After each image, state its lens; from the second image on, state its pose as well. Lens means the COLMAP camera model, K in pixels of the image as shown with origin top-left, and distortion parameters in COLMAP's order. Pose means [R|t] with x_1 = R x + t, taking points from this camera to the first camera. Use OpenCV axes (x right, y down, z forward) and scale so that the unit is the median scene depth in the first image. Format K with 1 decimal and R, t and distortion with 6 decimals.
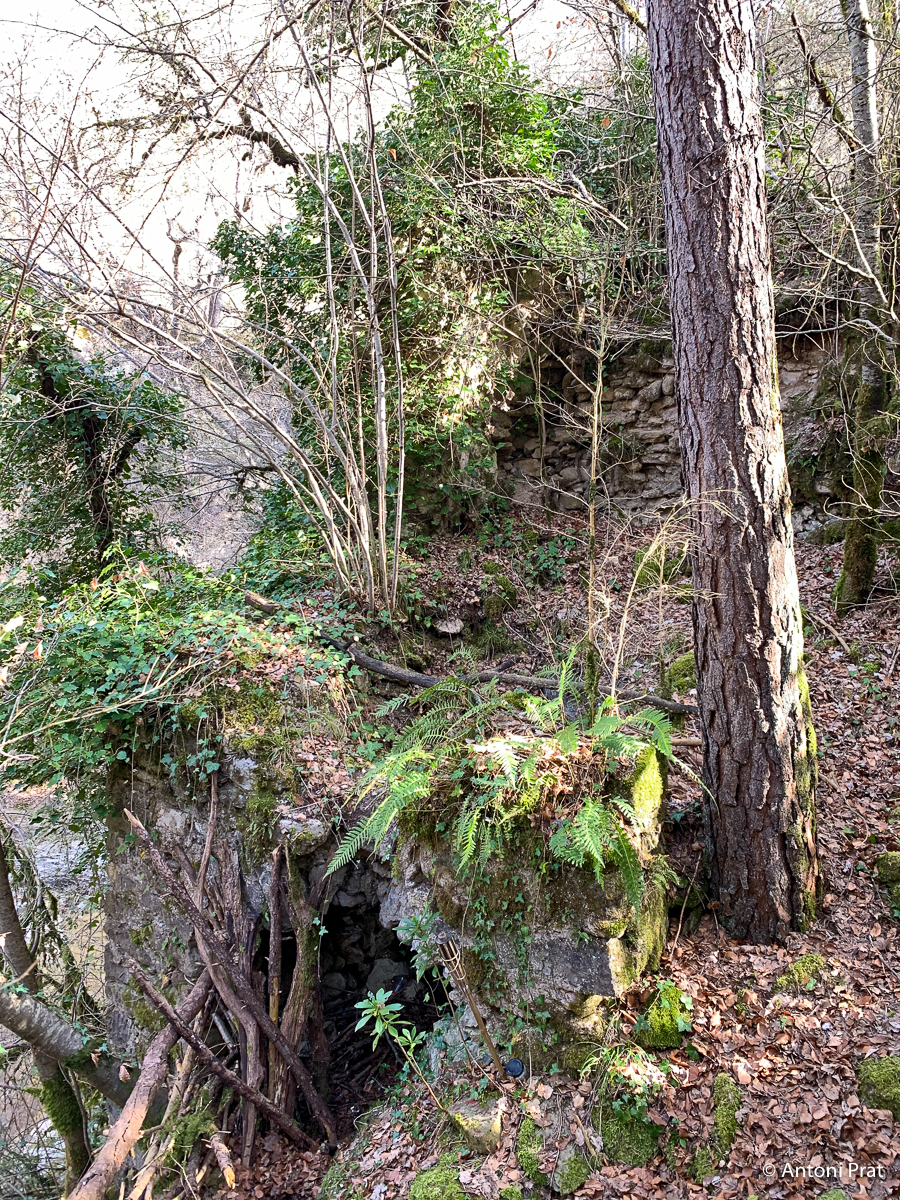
lens RADIAL K [[929.7, 0, 455.1], [0, 929.7, 606.3], [0, 0, 1]] dist [0.030737, -0.025961]
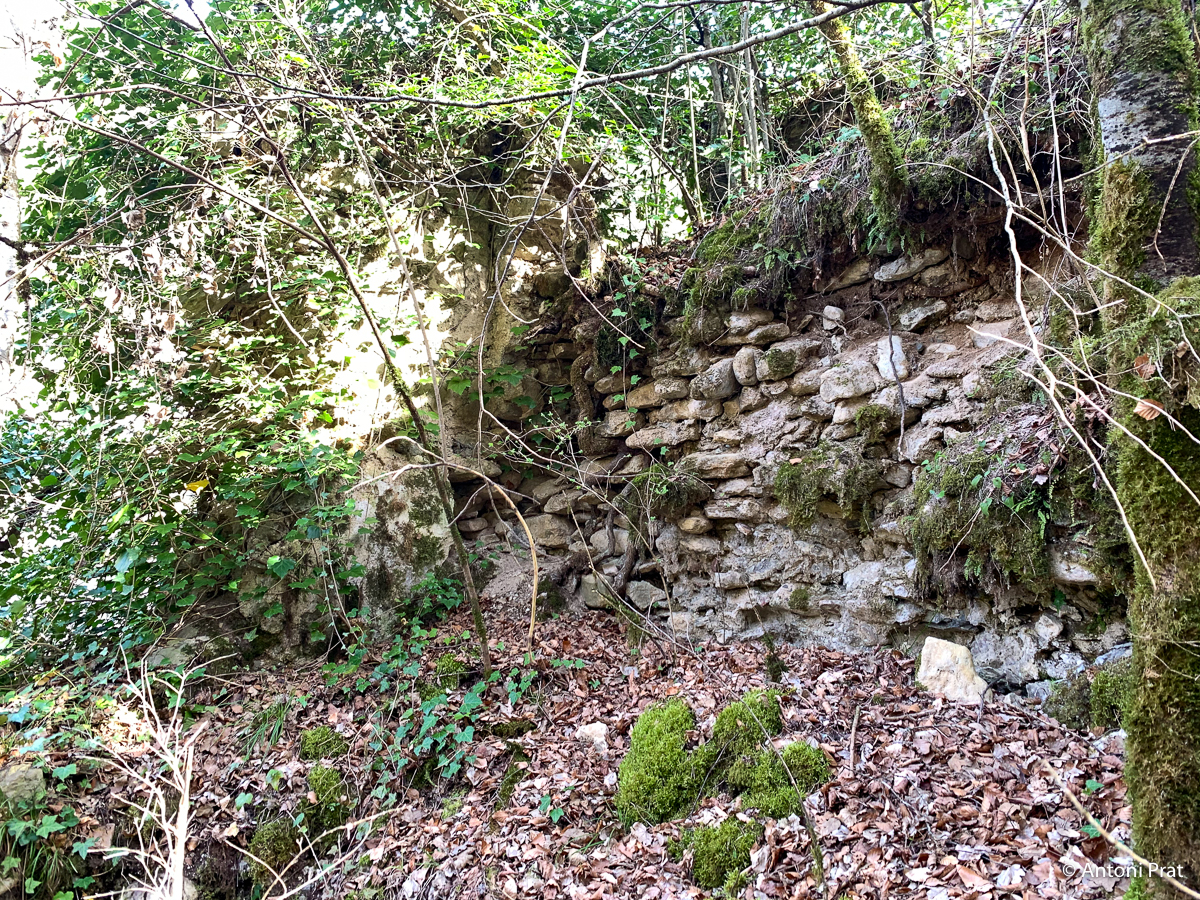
lens RADIAL K [[929.7, 0, 596.0], [0, 929.7, 442.4], [0, 0, 1]] dist [0.030737, -0.025961]
pose [[0.984434, -0.023258, -0.174210, 0.232972], [-0.022448, 0.966450, -0.255873, -0.064419], [0.174317, 0.255801, 0.950884, 0.508382]]
